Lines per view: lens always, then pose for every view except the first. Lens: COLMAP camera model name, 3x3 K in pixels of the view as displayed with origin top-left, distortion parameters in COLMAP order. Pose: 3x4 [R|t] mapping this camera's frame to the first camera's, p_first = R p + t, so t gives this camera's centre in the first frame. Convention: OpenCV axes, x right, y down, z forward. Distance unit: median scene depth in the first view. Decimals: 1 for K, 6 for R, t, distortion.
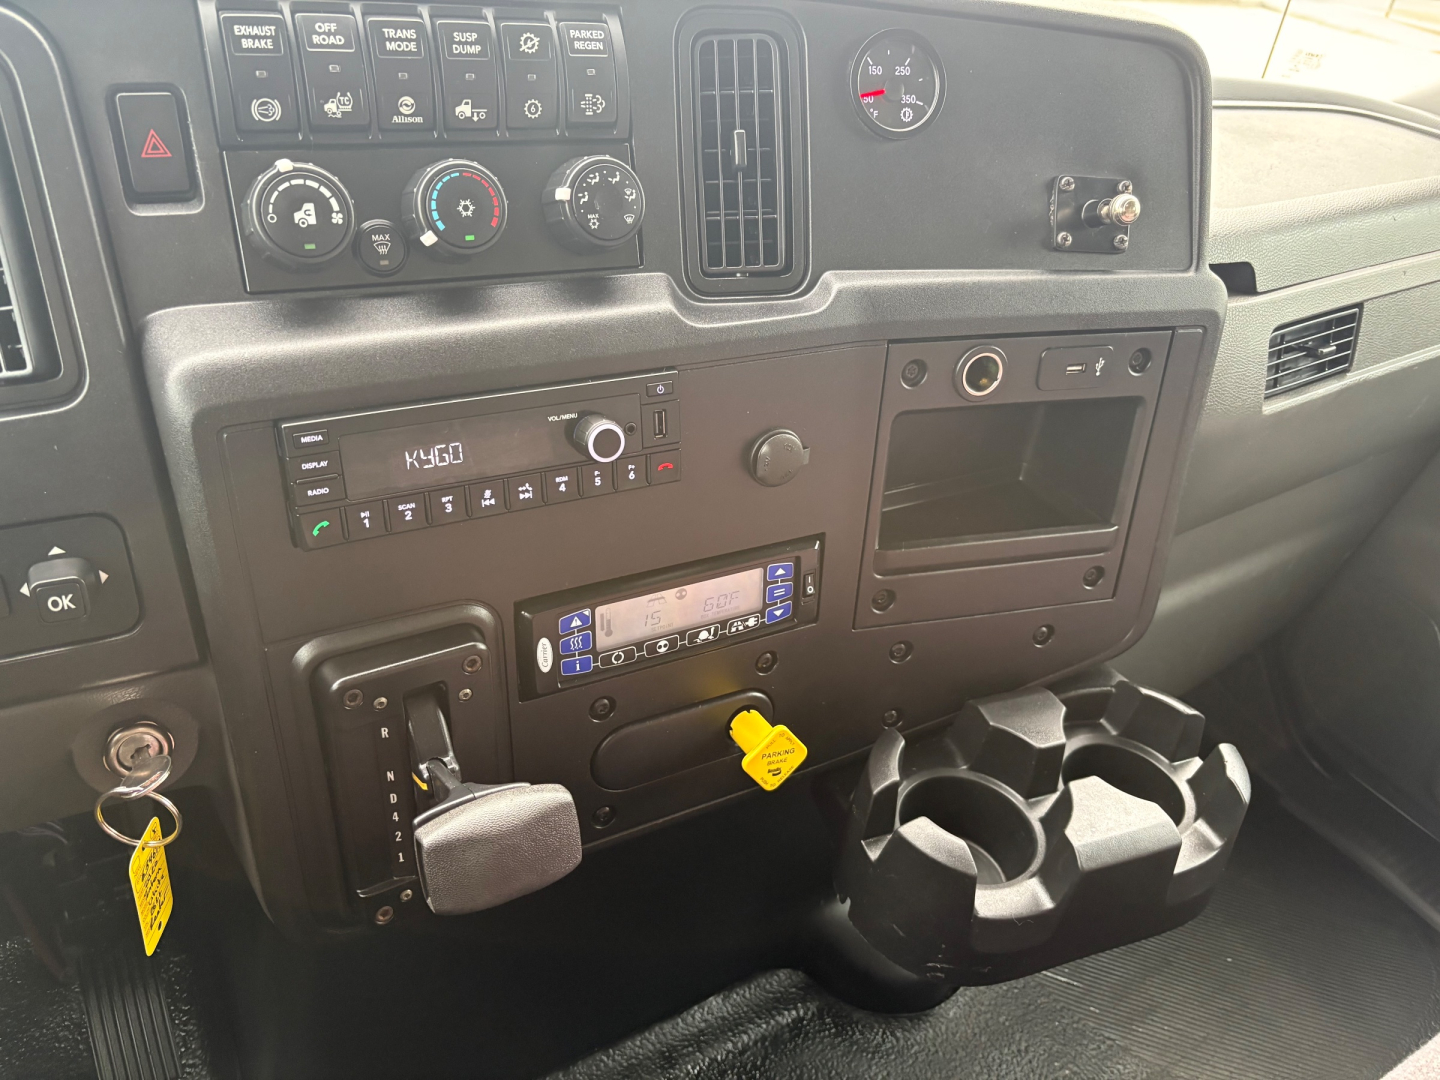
lens RADIAL K [[1103.9, 0, 720.5], [0, 1103.9, 552.7], [0, 0, 1]] dist [0.058597, -0.067314]
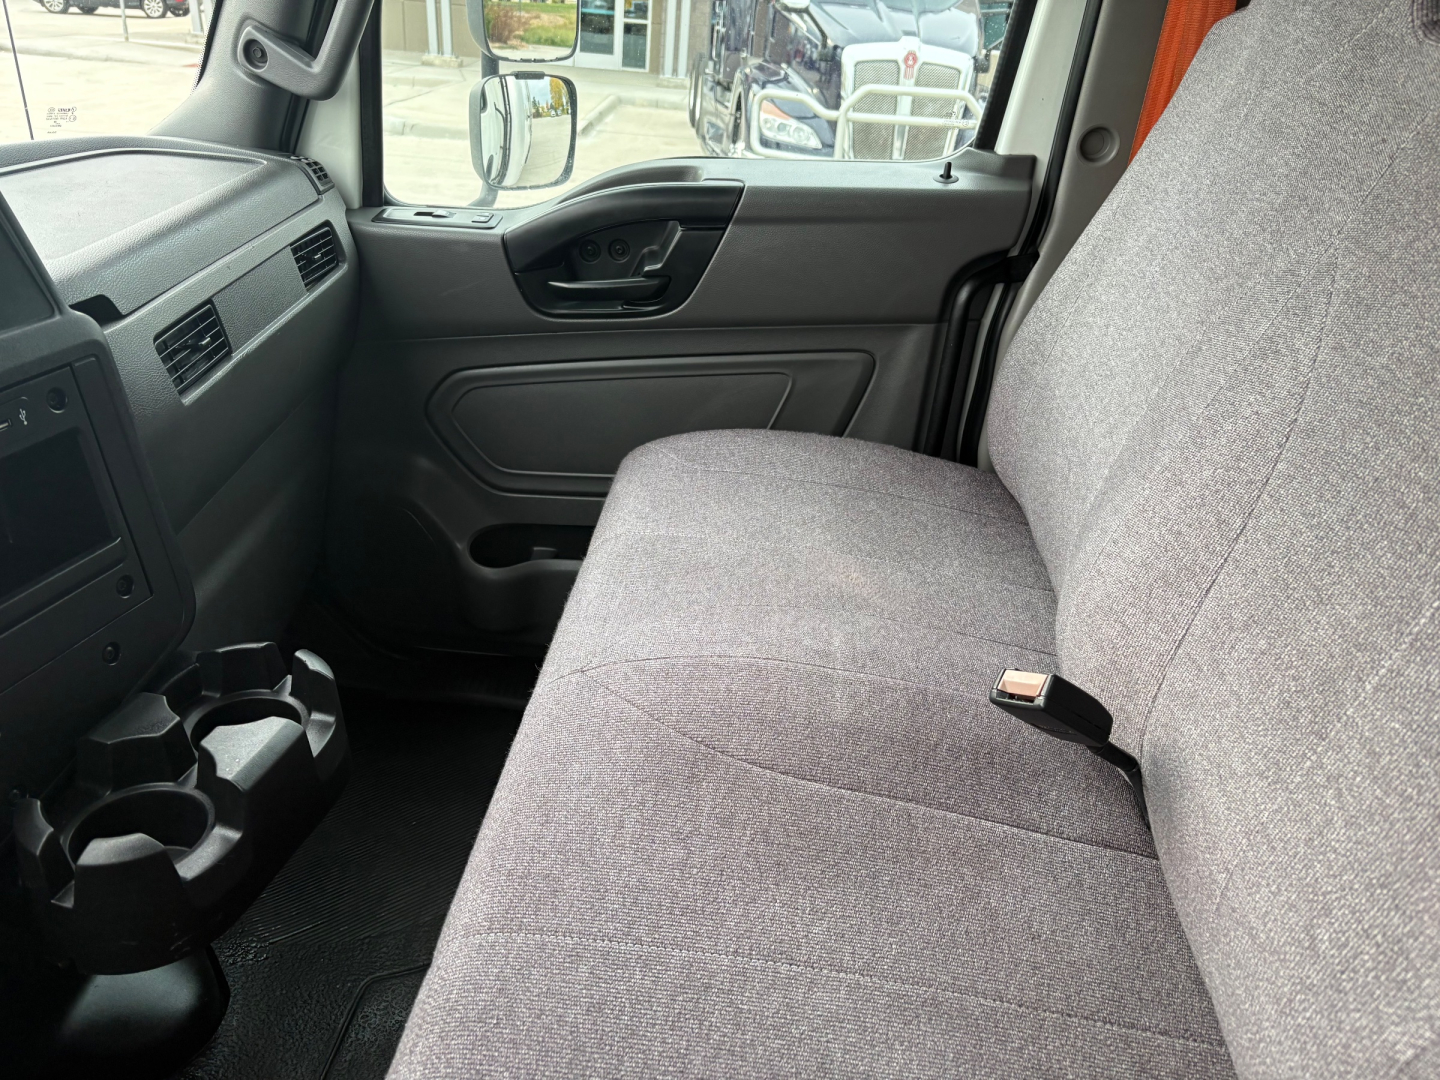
lens RADIAL K [[1031.0, 0, 719.2], [0, 1031.0, 543.5], [0, 0, 1]] dist [0.044850, -0.064393]
pose [[0.557881, -0.441214, 0.702922, -0.052560], [0.440435, 0.875262, 0.199834, 0.039129], [-0.703410, 0.198108, 0.682618, -0.159922]]
